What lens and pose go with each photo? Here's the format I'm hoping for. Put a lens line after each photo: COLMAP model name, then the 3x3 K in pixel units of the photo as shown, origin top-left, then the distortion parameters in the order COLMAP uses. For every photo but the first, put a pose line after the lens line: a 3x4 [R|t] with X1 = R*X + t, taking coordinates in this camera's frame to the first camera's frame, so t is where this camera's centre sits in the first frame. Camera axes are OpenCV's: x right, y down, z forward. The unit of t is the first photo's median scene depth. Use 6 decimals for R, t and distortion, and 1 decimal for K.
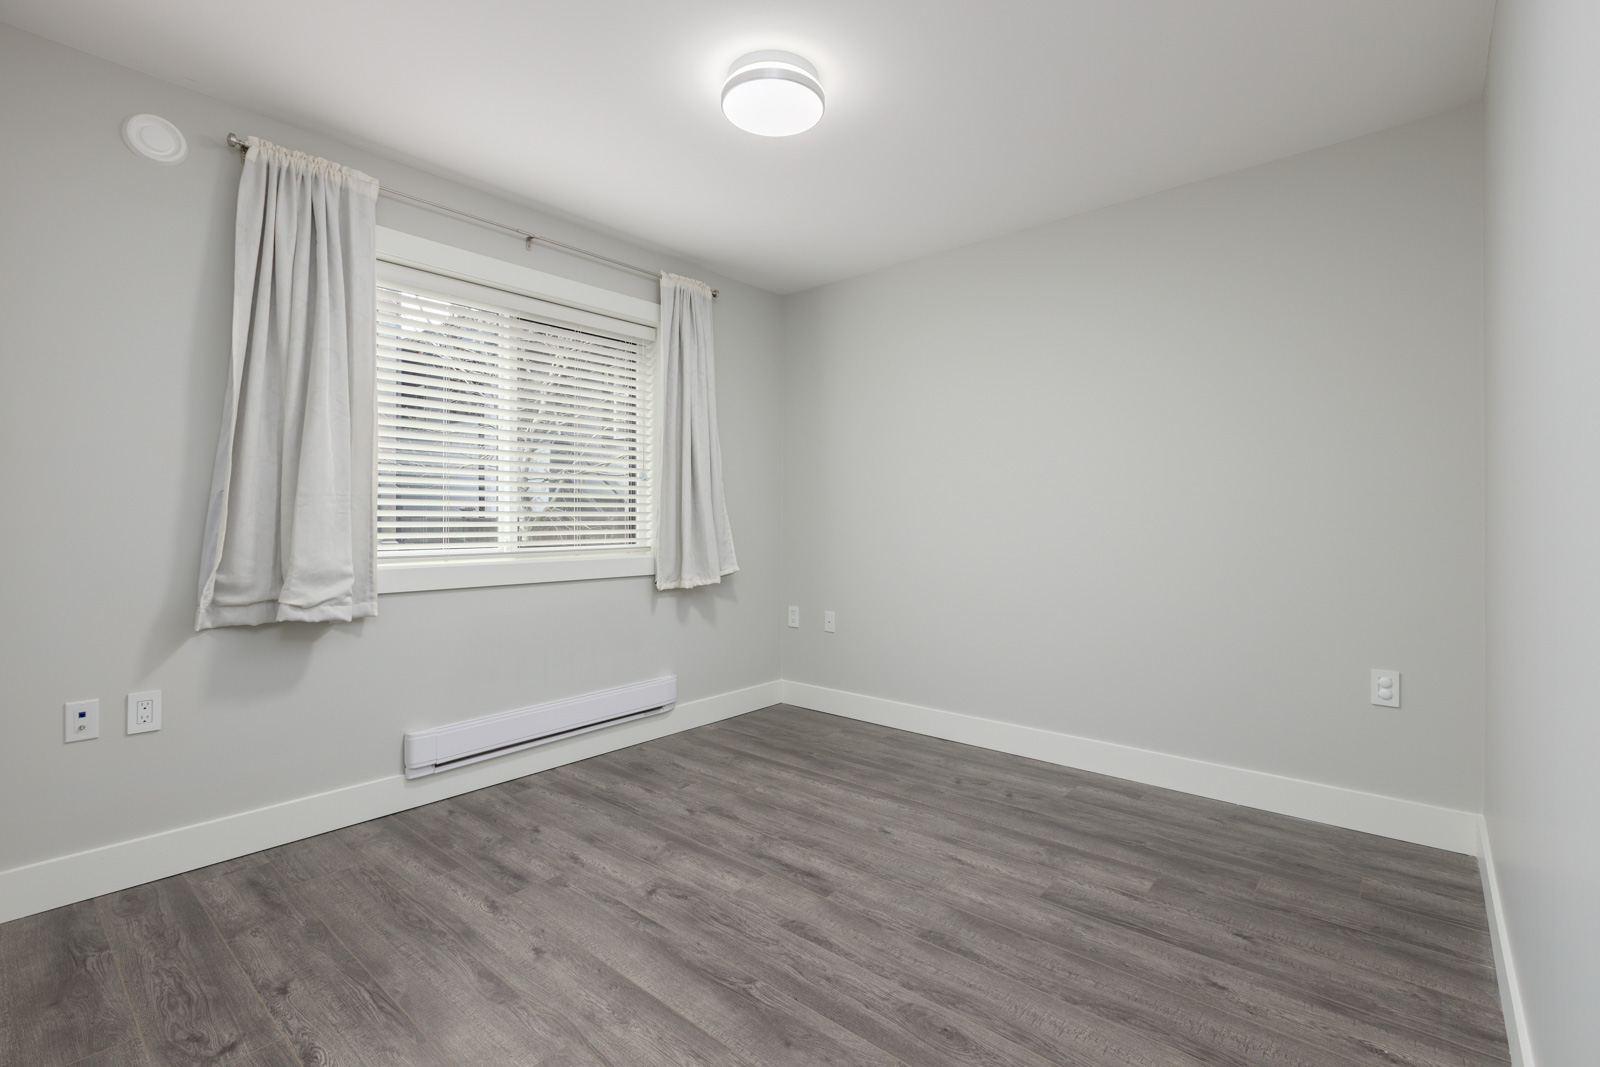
lens RADIAL K [[729.0, 0, 786.3], [0, 729.0, 528.0], [0, 0, 1]] dist [0.000988, -0.000384]
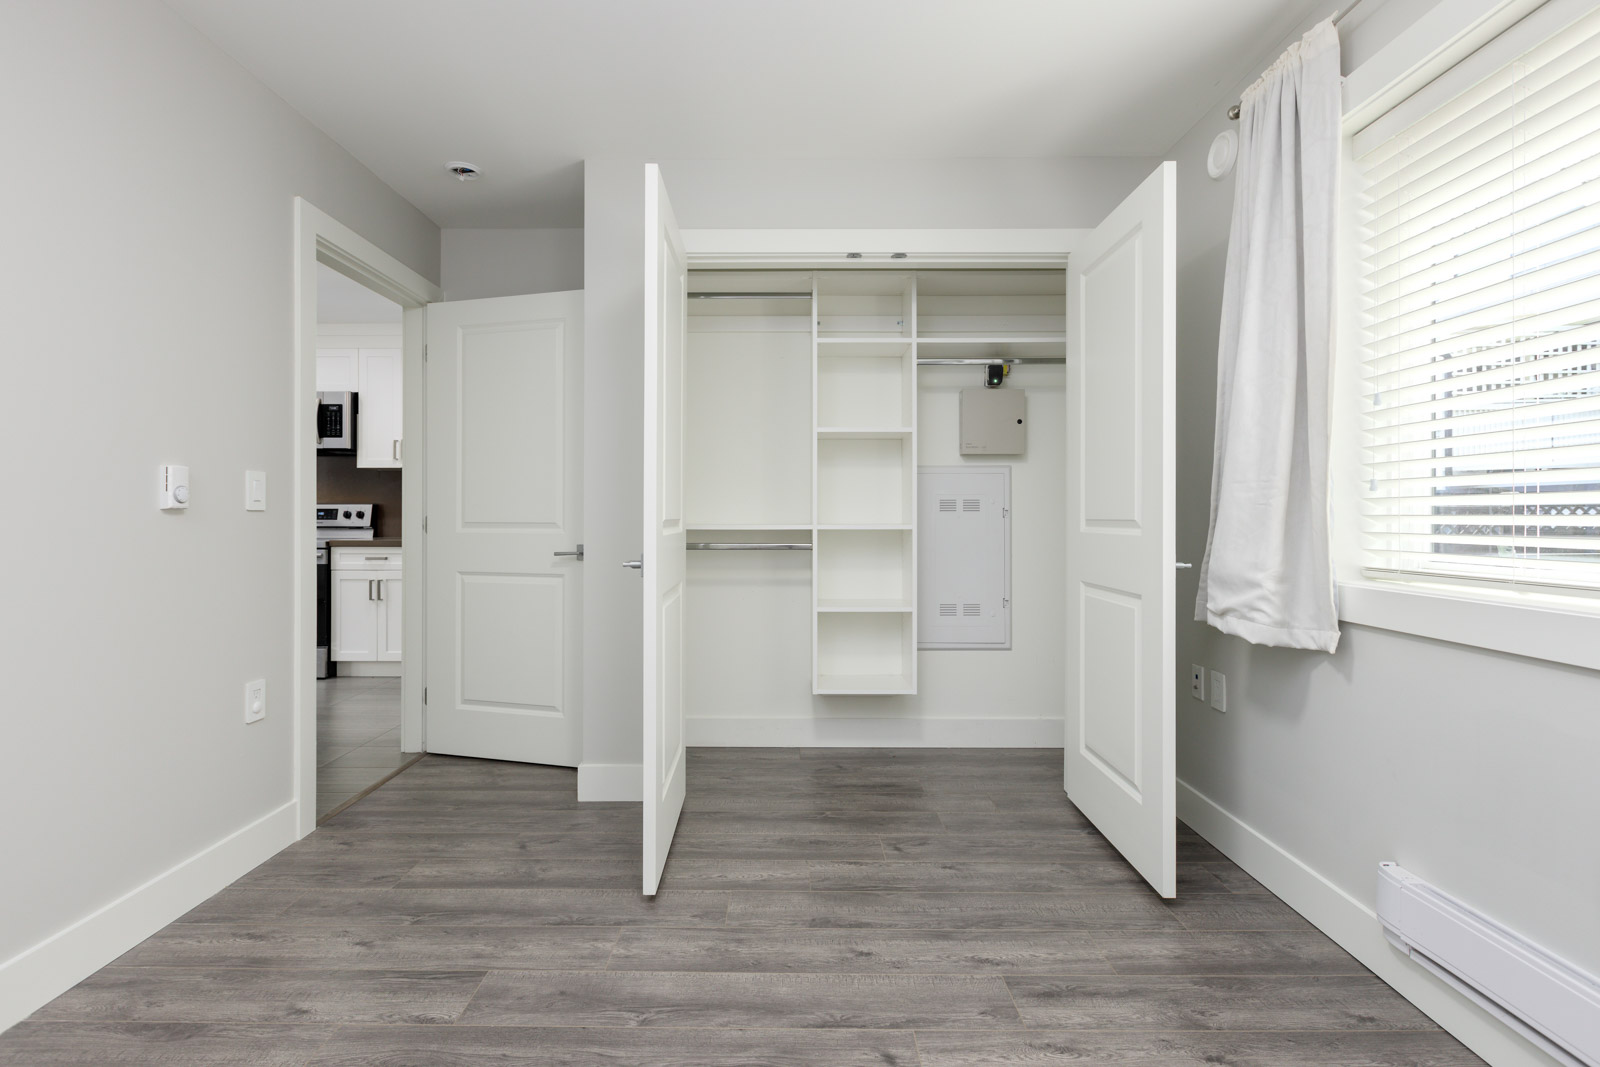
lens RADIAL K [[779.2, 0, 799.7], [0, 779.2, 516.2], [0, 0, 1]] dist [-0.001007, -0.000342]
pose [[-0.747174, 0.001099, -0.664627, 0.423908], [-0.004175, 0.999971, 0.006347, -0.014429], [0.664615, 0.007517, -0.747148, 1.741261]]
